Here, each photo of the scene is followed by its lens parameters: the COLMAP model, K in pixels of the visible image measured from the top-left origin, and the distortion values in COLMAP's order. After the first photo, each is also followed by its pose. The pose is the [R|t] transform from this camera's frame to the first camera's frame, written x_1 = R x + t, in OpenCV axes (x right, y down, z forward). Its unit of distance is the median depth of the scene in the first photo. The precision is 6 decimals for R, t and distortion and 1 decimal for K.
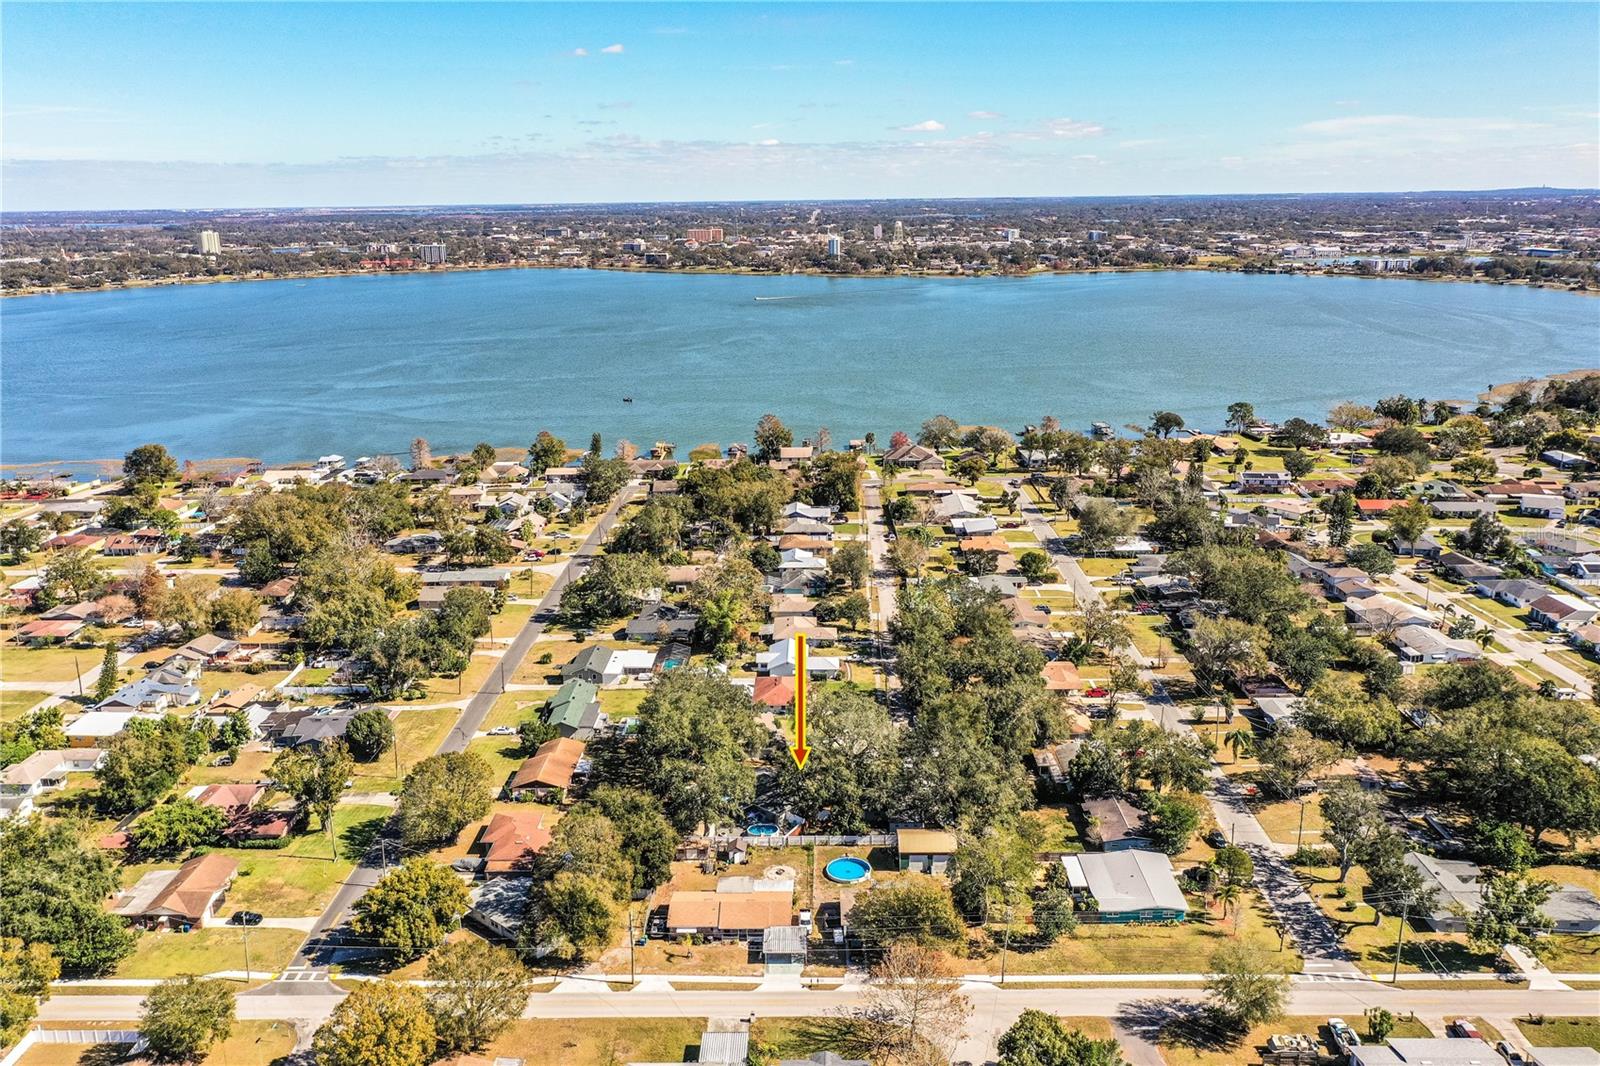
lens RADIAL K [[1259.1, 0, 797.6], [0, 1259.1, 536.0], [0, 0, 1]] dist [0.004955, -0.003883]
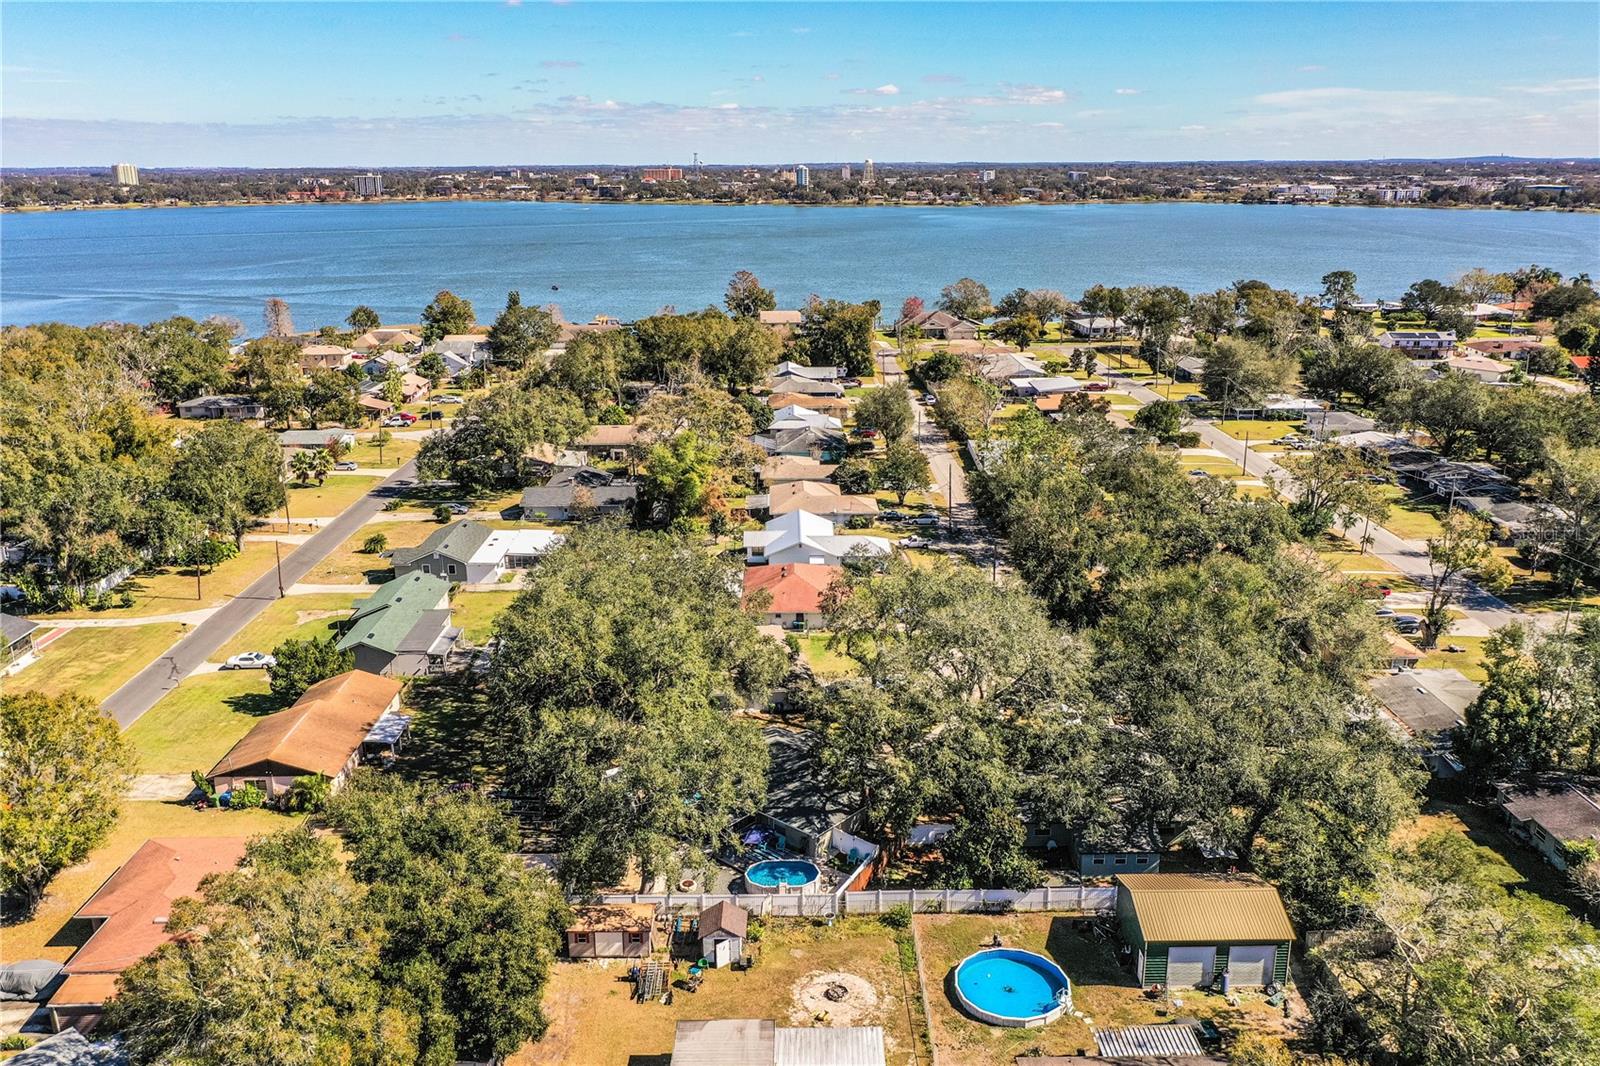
lens RADIAL K [[1259.1, 0, 802.0], [0, 1259.1, 530.8], [0, 0, 1]] dist [0.004955, -0.003883]
pose [[0.999388, -0.001210, 0.034965, -0.025601], [0.000524, 0.999807, 0.019649, 0.079518], [-0.034982, -0.019618, 0.999195, 0.418798]]
